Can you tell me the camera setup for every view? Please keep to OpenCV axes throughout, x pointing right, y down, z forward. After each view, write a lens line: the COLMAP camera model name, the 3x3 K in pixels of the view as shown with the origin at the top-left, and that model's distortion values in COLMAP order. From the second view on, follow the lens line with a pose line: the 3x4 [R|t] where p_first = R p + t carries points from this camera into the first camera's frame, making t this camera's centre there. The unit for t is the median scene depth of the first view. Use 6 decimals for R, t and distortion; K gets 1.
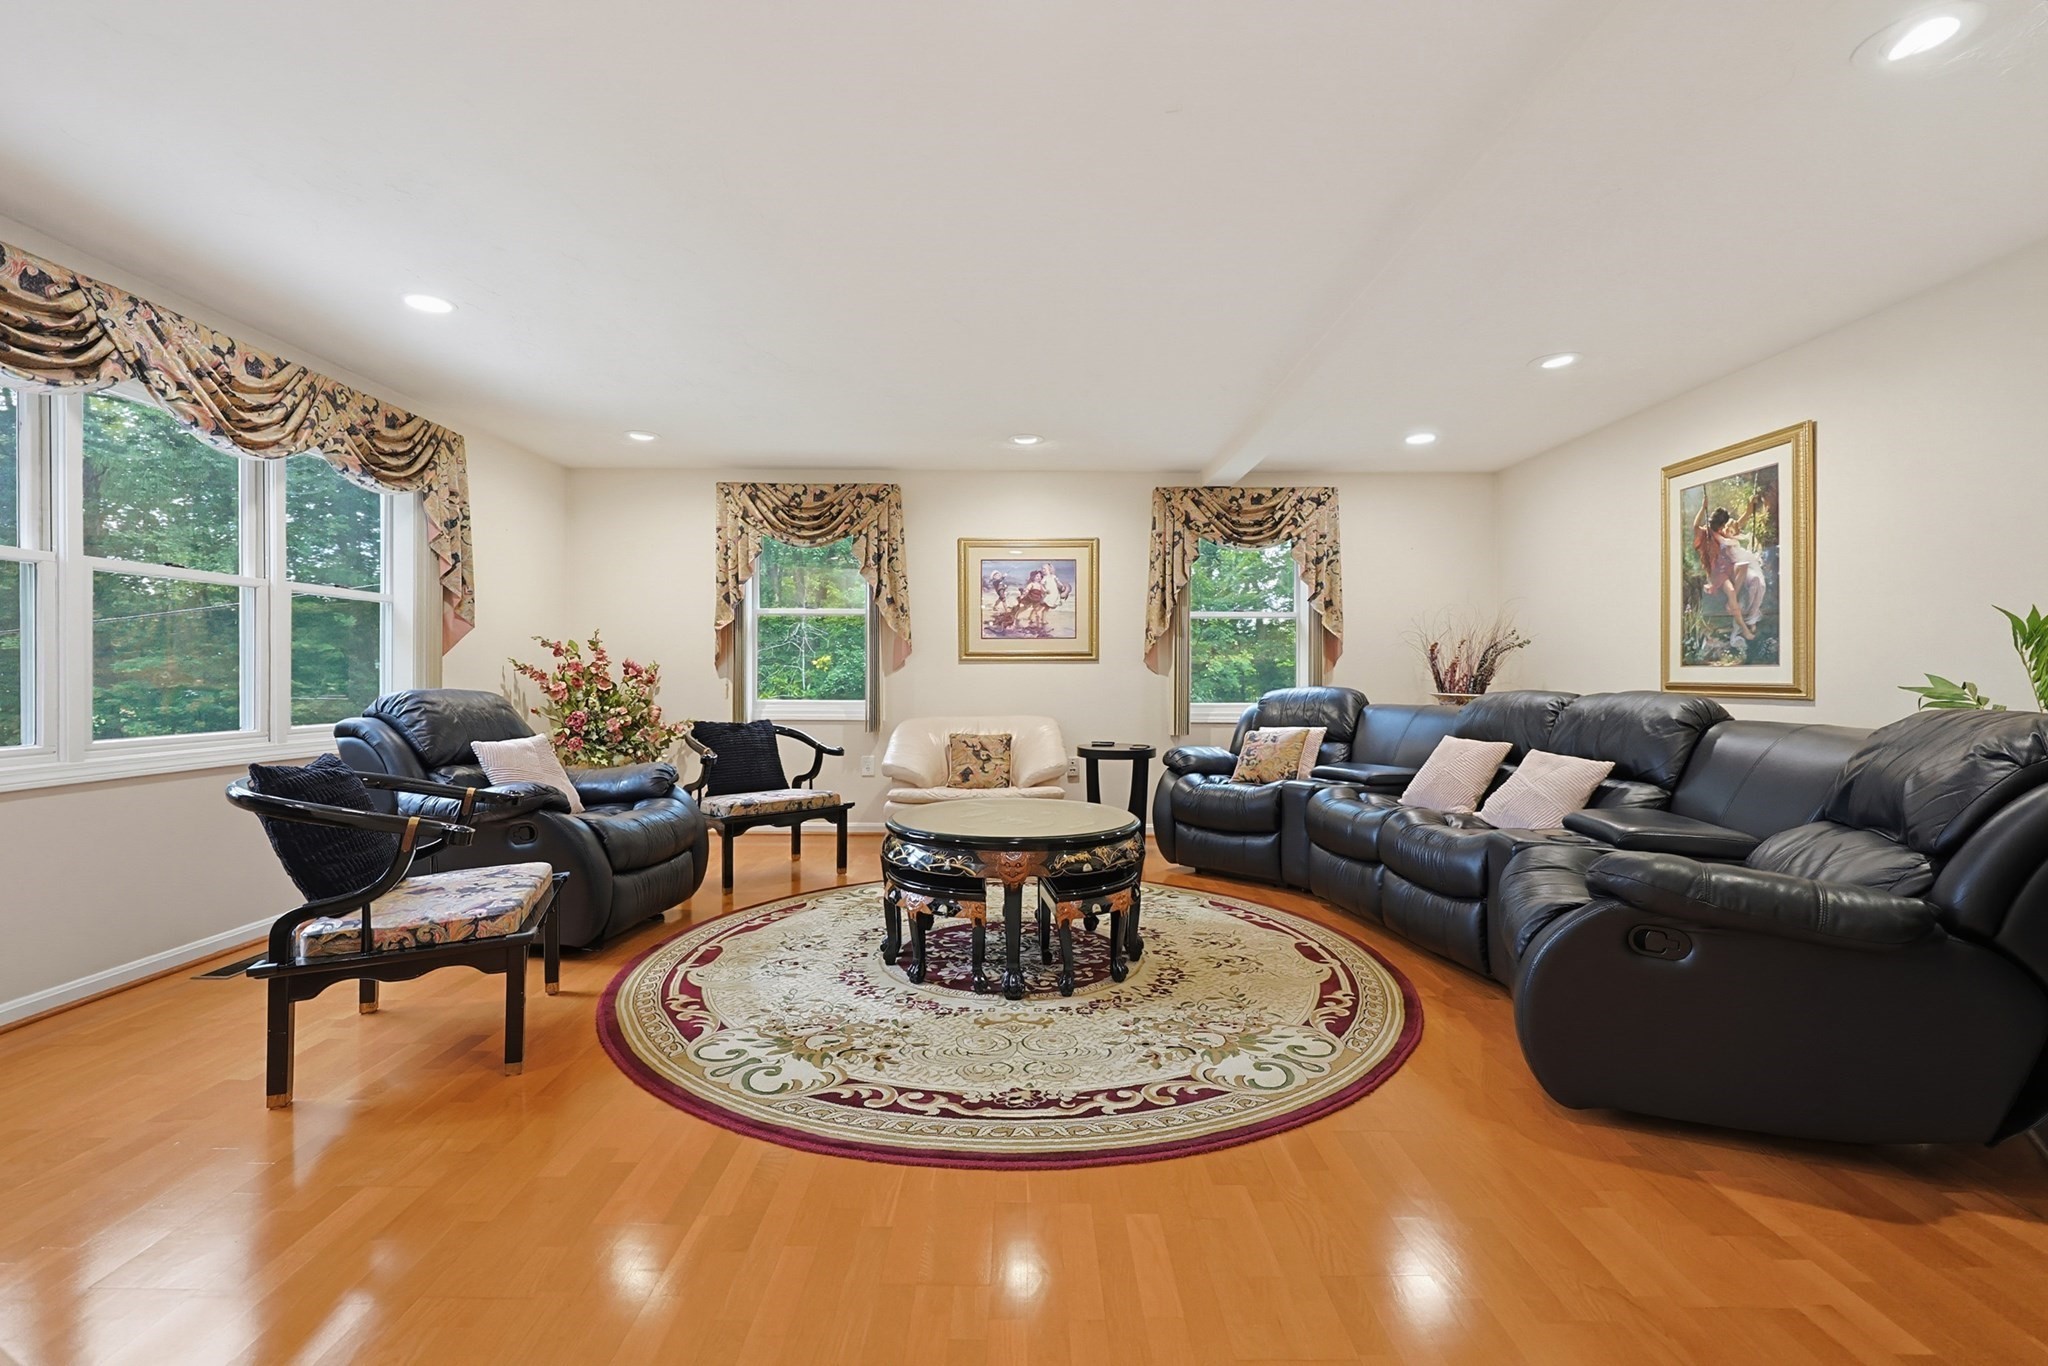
lens RADIAL K [[872.0, 0, 1017.5], [0, 872.0, 674.4], [0, 0, 1]] dist [-0.001306, 0.000044]
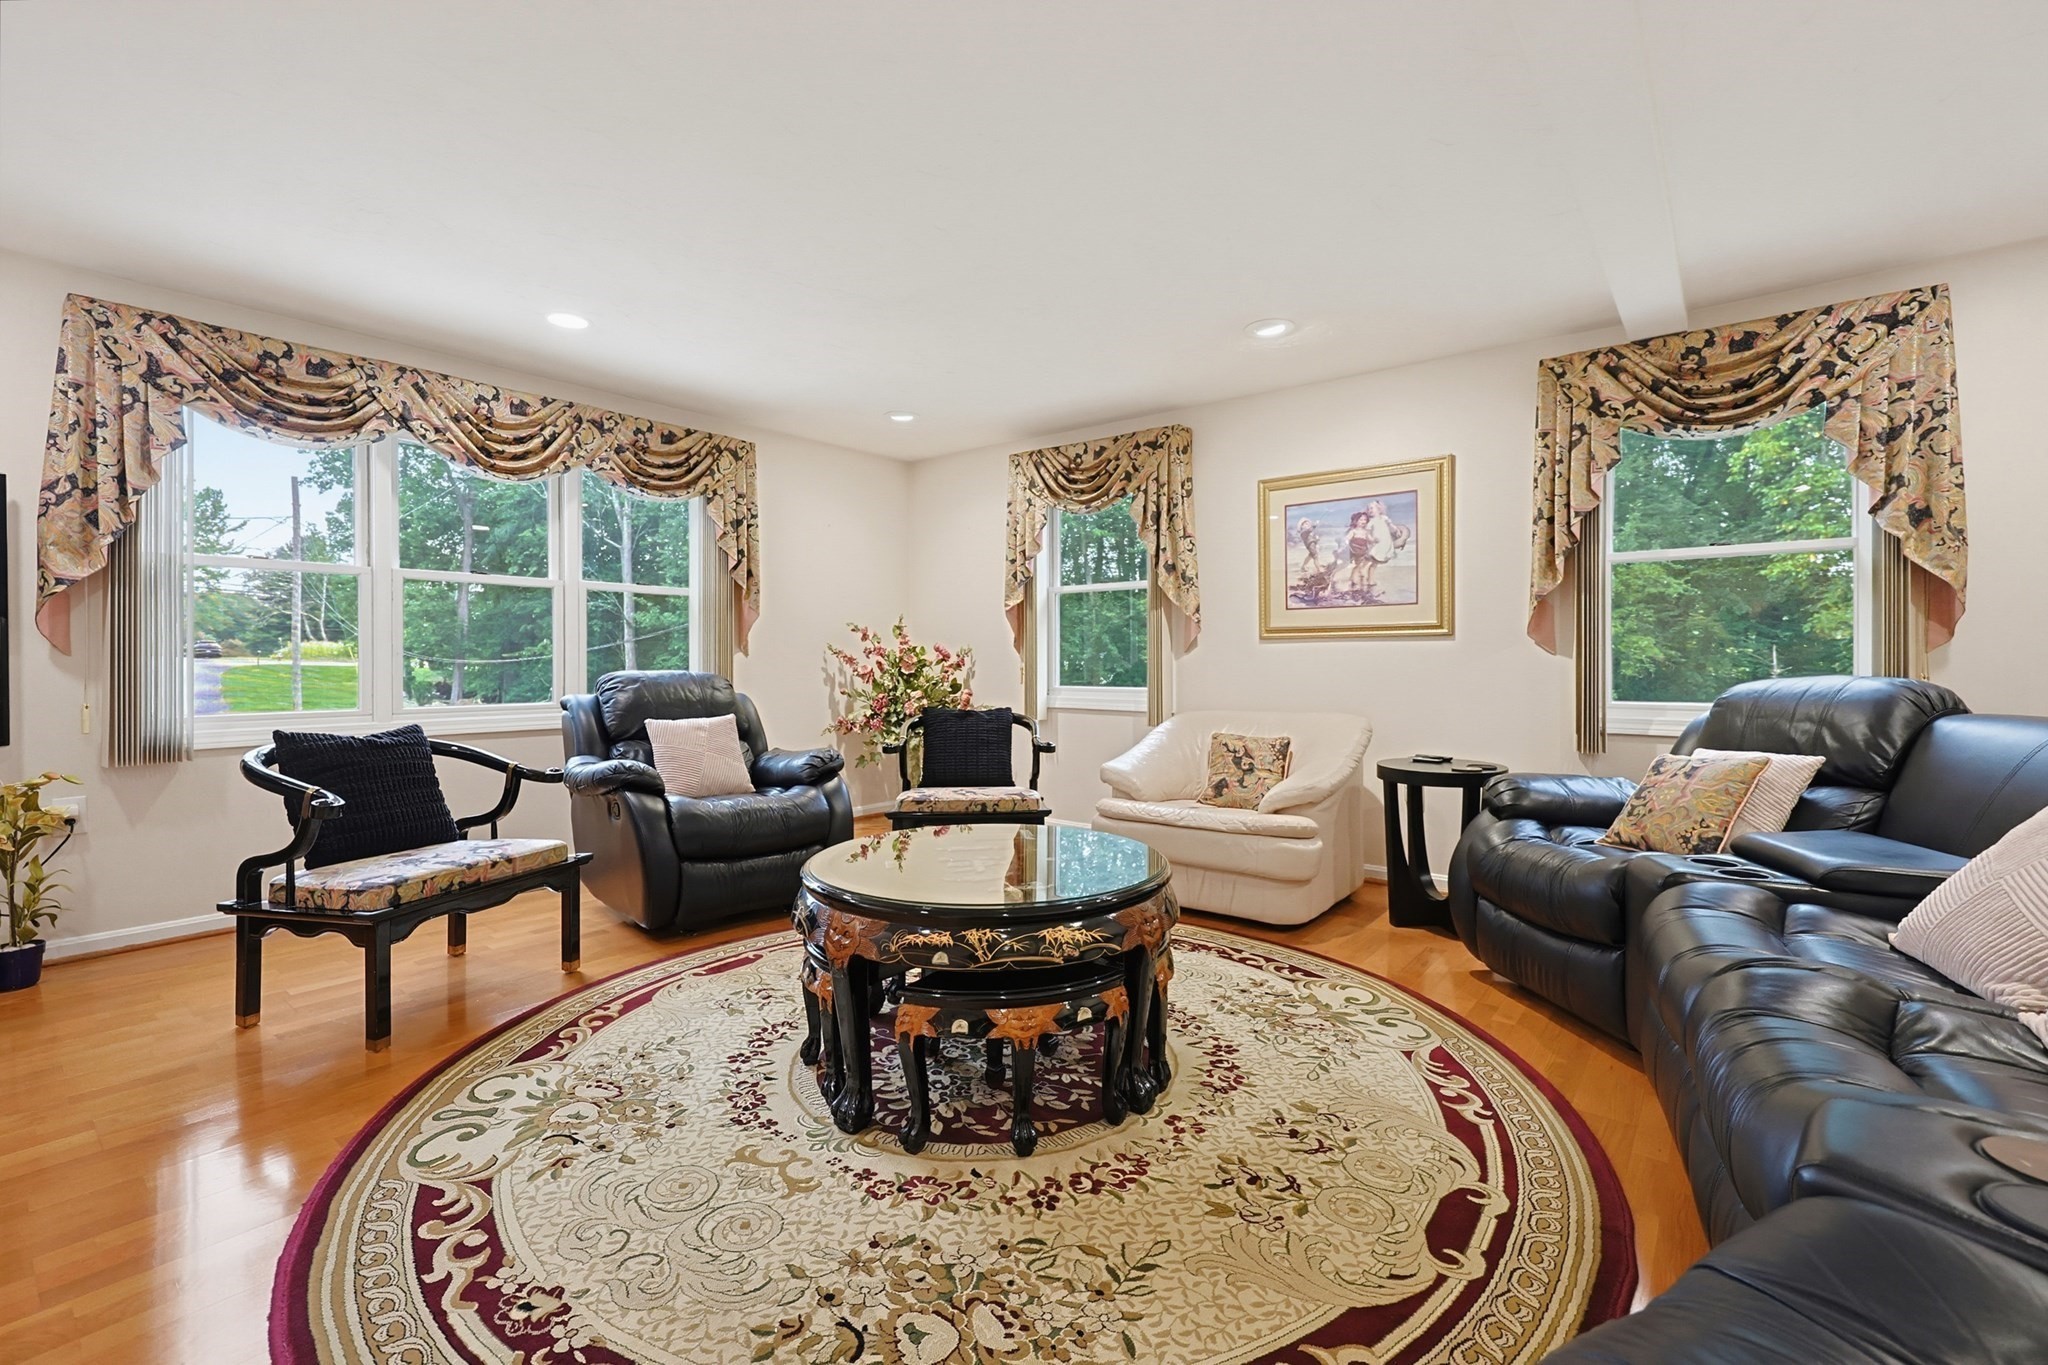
lens RADIAL K [[872.0, 0, 1041.8], [0, 872.0, 661.3], [0, 0, 1]] dist [-0.001306, 0.000044]
pose [[0.787035, -0.001482, -0.616907, 0.346931], [0.001641, 0.999999, -0.000310, 0.005179], [0.616906, -0.000768, 0.787036, 0.364293]]
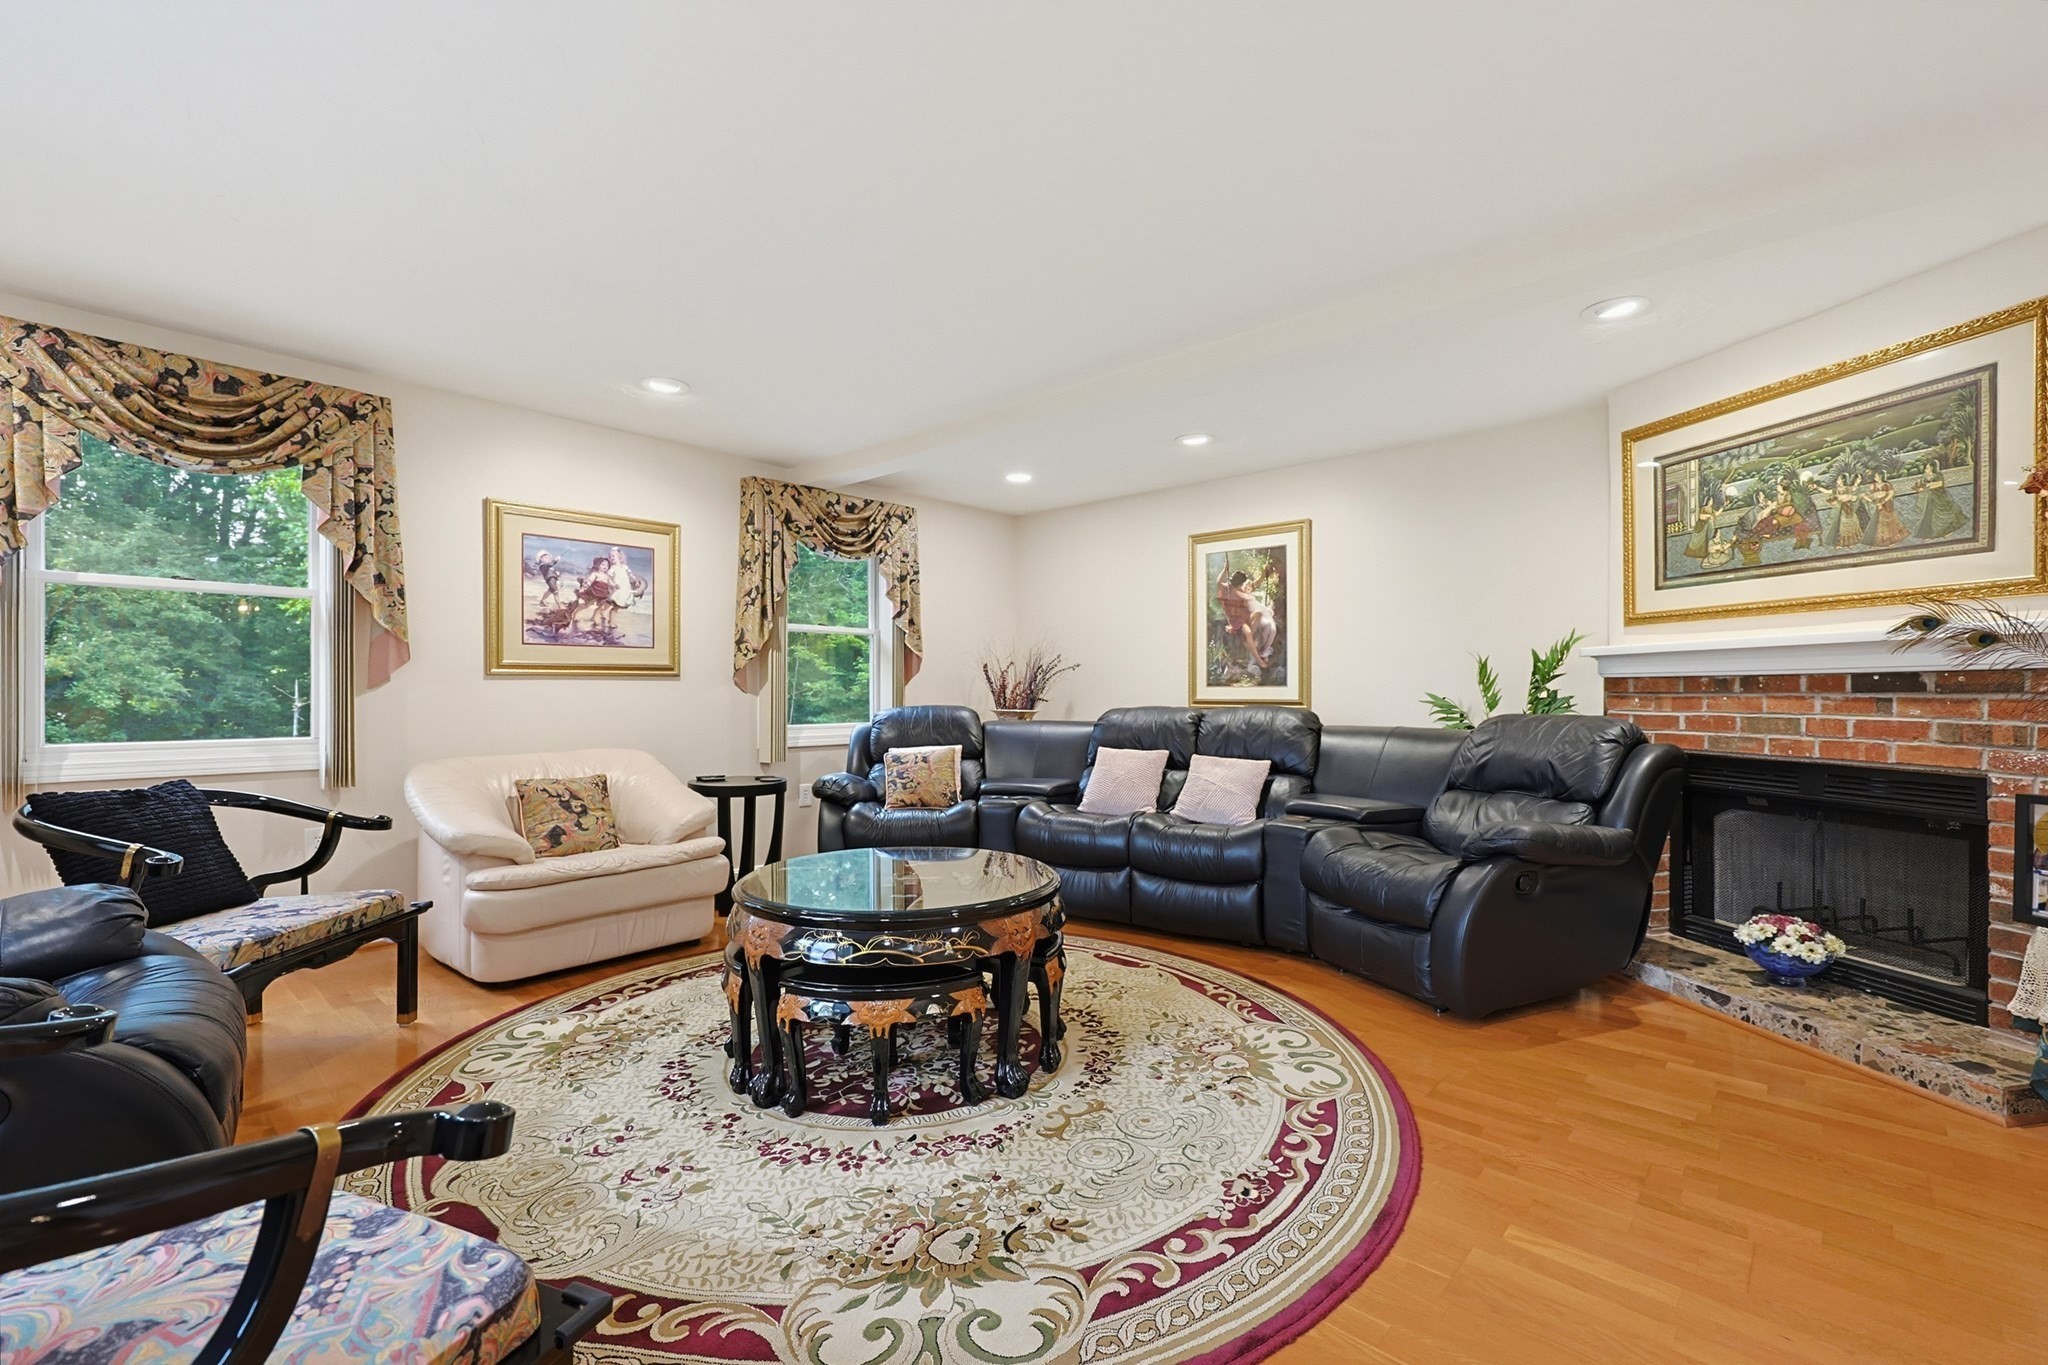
lens RADIAL K [[872.0, 0, 1024.5], [0, 872.0, 691.6], [0, 0, 1]] dist [-0.001306, 0.000044]
pose [[0.674480, -0.001117, 0.738292, -0.388670], [0.001729, 0.999999, -0.000066, -0.001894], [-0.738291, 0.001321, 0.674481, 0.292053]]
